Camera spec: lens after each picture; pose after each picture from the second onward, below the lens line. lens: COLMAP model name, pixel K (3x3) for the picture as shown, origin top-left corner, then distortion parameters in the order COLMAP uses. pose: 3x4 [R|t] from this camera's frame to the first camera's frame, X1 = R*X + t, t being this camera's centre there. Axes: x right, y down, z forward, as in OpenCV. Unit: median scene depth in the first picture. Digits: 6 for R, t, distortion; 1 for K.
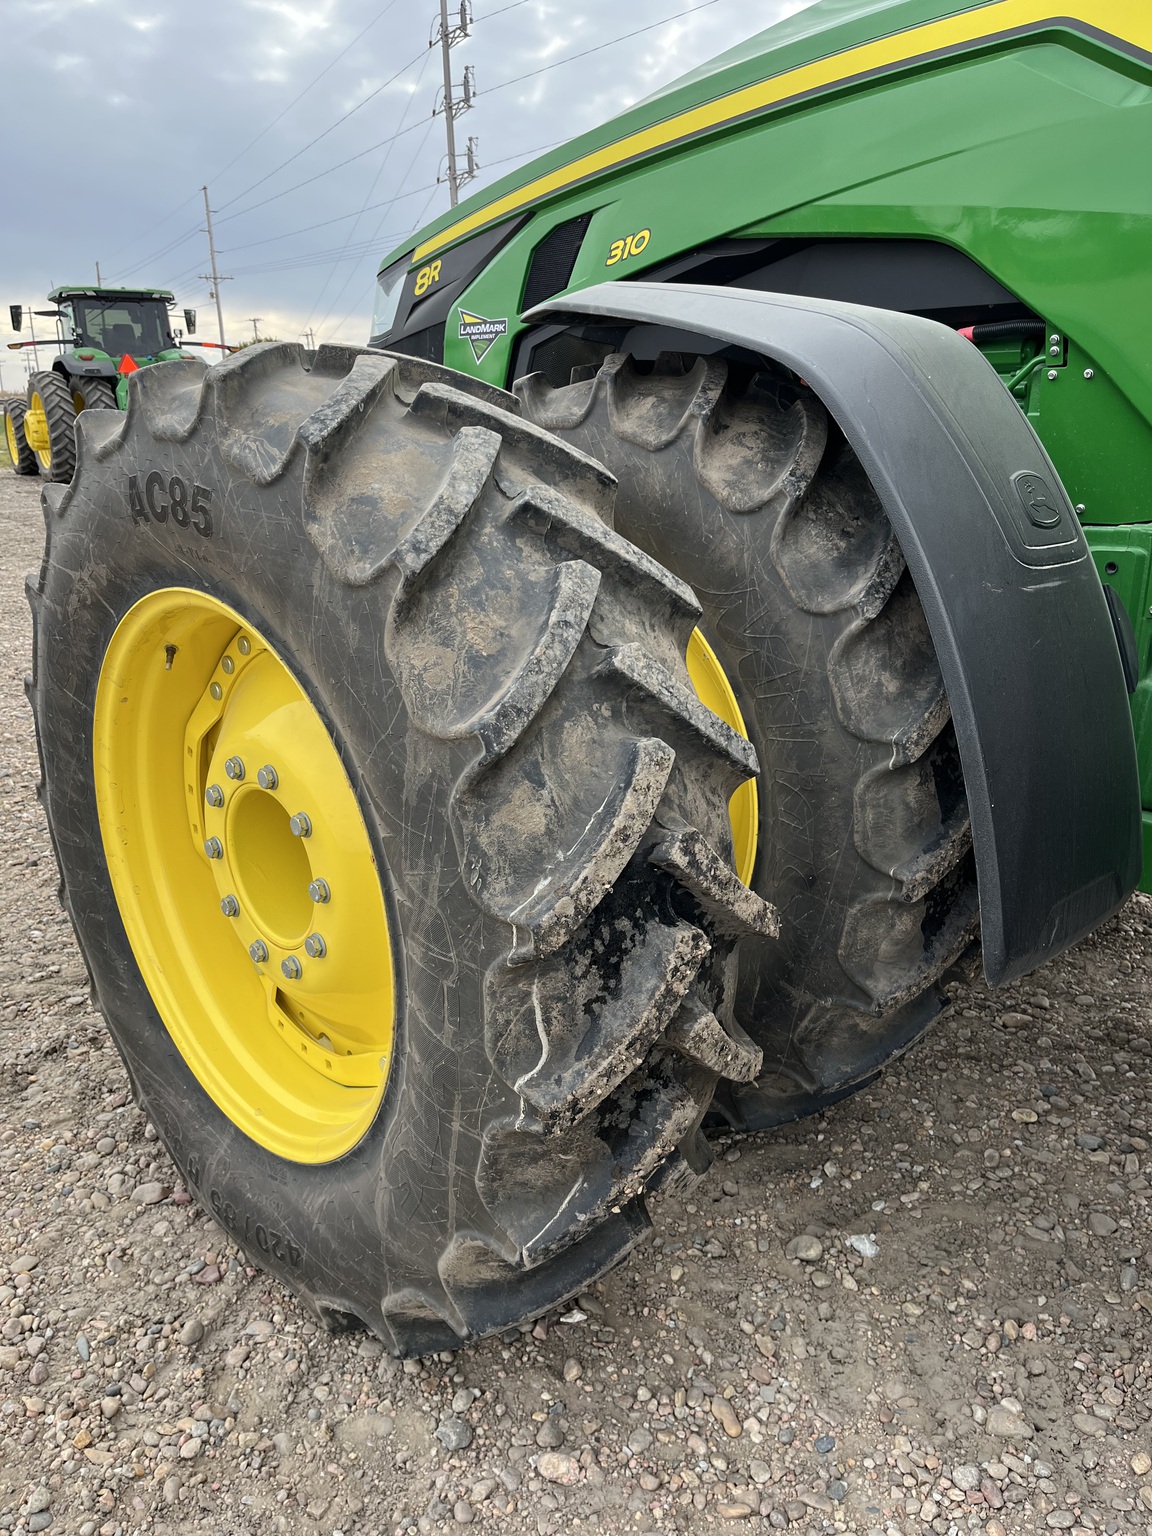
lens RADIAL K [[1181.1, 0, 579.3], [0, 1181.1, 789.6], [0, 0, 1]] dist [0.009347, 0.005450]
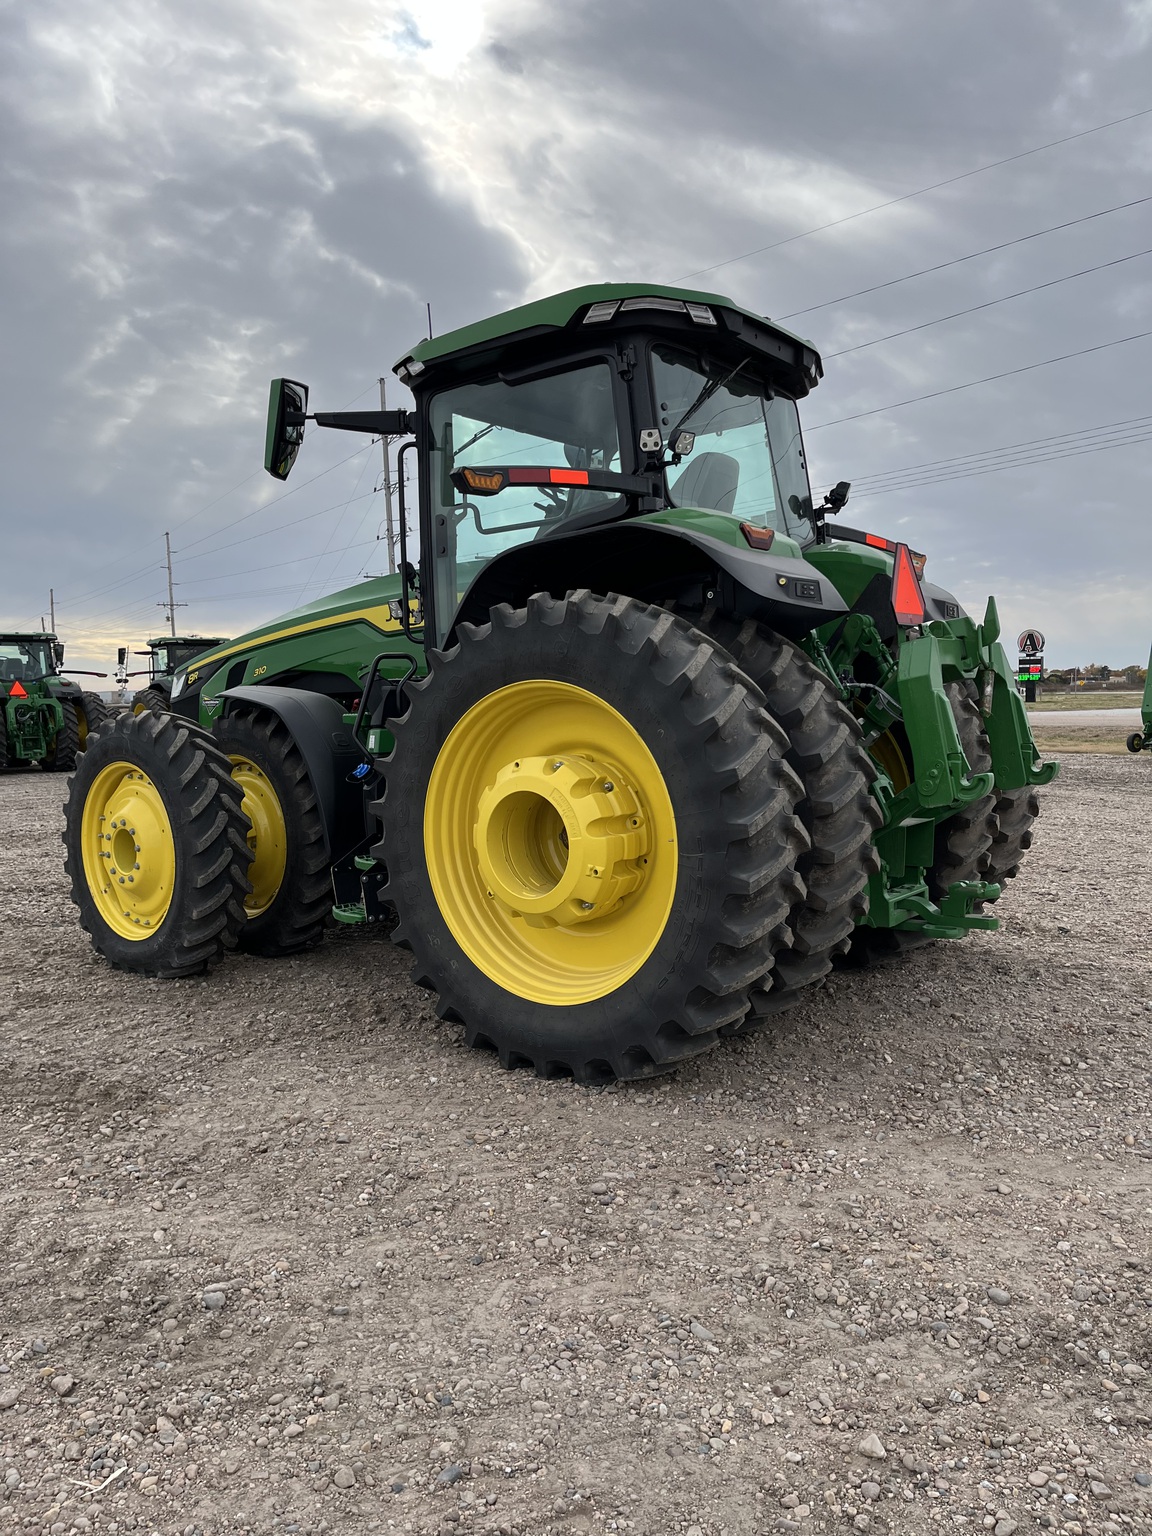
lens RADIAL K [[1186.1, 0, 570.6], [0, 1186.1, 773.8], [0, 0, 1]] dist [0.005536, -0.000181]
pose [[0.991998, -0.037284, 0.120624, 0.578905], [0.067466, 0.964097, -0.256837, 0.759985], [-0.106718, 0.262920, 0.958897, -2.358823]]
